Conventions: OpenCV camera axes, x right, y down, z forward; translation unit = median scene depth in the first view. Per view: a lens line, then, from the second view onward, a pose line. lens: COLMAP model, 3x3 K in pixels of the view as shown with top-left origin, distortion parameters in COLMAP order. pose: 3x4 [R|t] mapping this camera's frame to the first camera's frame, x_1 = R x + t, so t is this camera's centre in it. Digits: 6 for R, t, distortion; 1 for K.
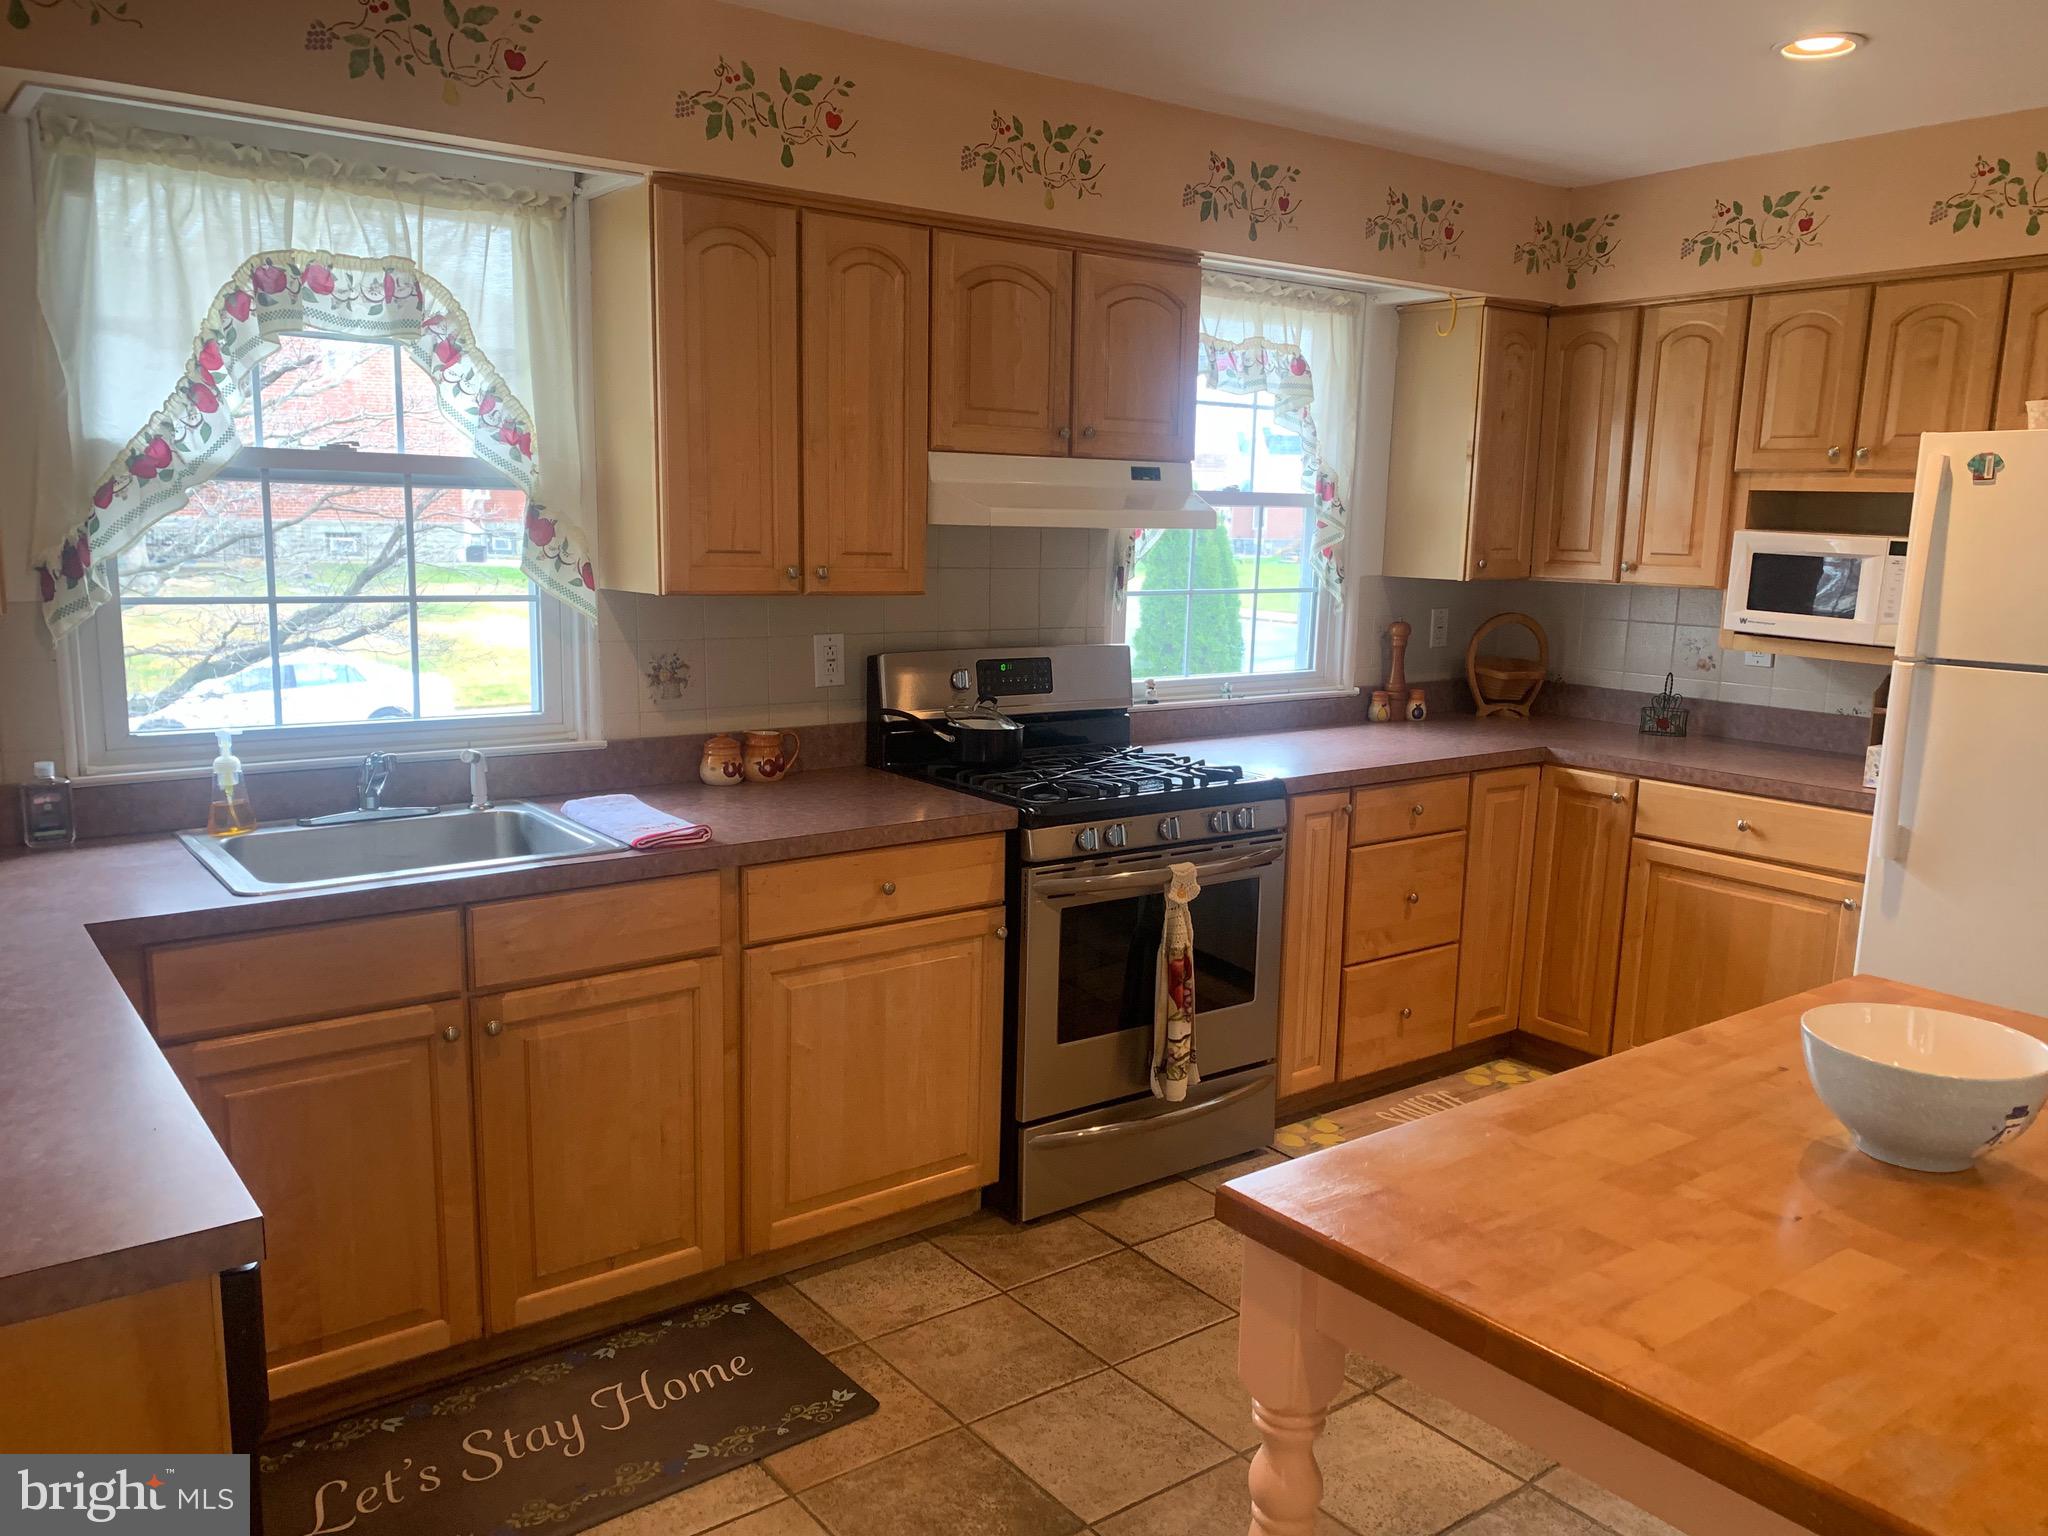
lens RADIAL K [[1563.8, 0, 1035.6], [0, 1563.8, 791.7], [0, 0, 1]] dist [0.048837, -0.061779]
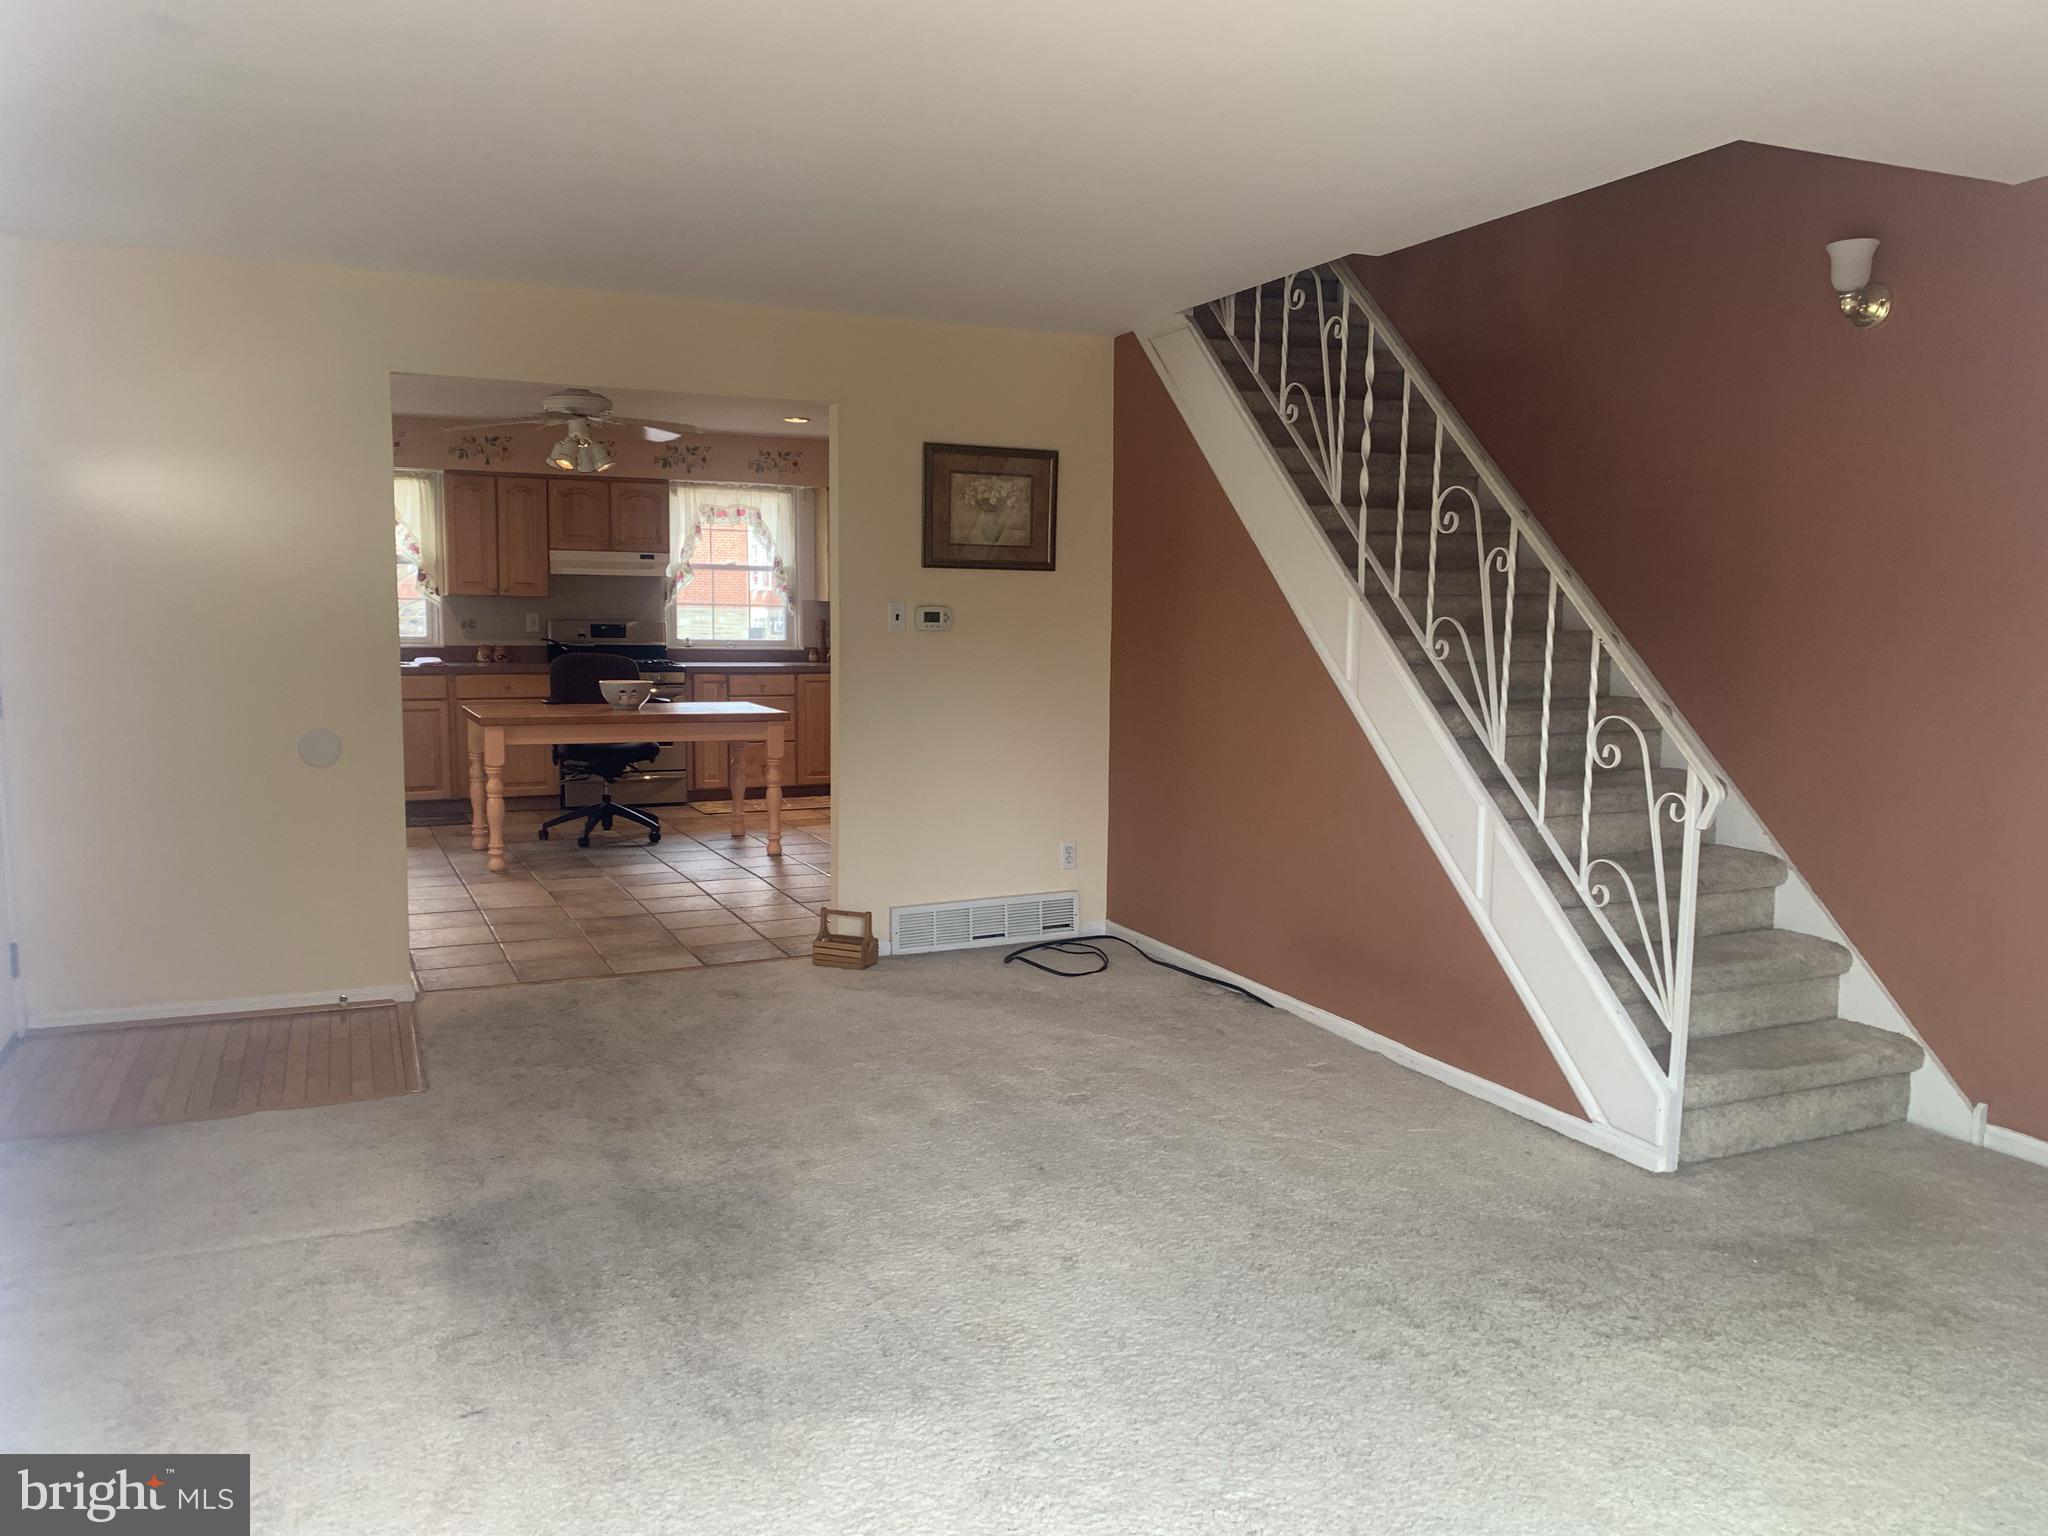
lens RADIAL K [[1577.6, 0, 1115.2], [0, 1577.6, 808.4], [0, 0, 1]] dist [-0.007456, -0.011759]
pose [[0.985890, 0.017320, -0.166495, 1.552747], [-0.025520, 0.998557, -0.047241, 0.401213], [0.165436, 0.050823, 0.984910, -1.811209]]
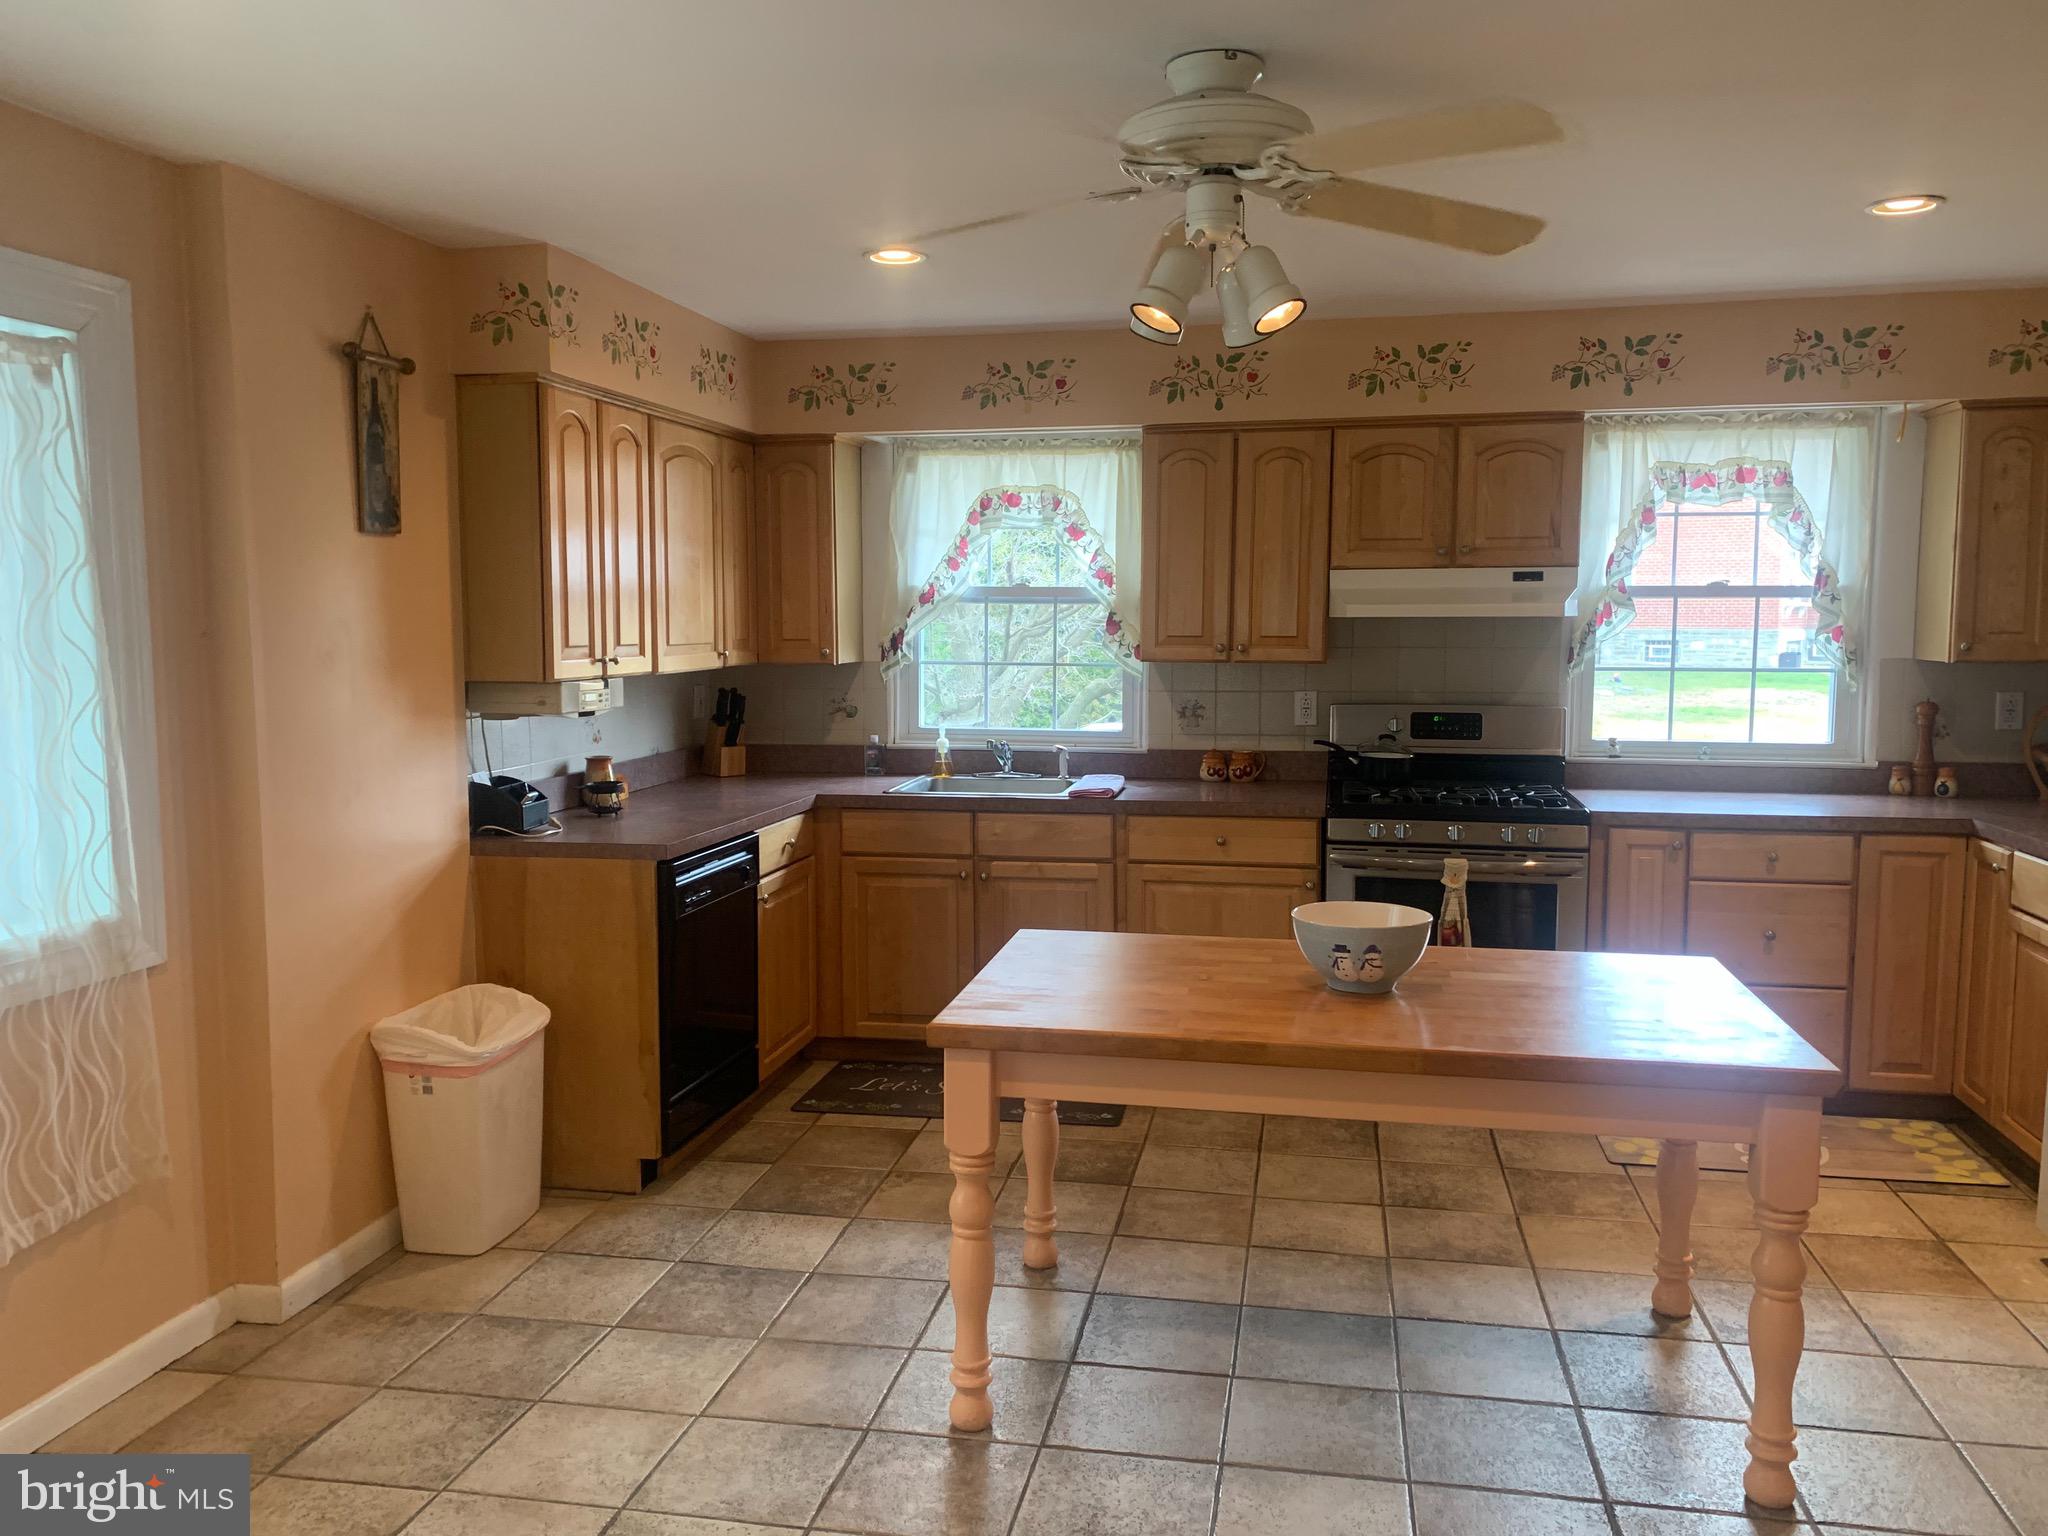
lens RADIAL K [[1563.8, 0, 1036.2], [0, 1563.8, 754.6], [0, 0, 1]] dist [0.048837, -0.061779]
pose [[0.669759, 0.046824, -0.741101, 0.902040], [-0.114770, 0.992545, -0.041011, 0.056751], [0.733656, 0.112523, 0.670140, -0.211566]]
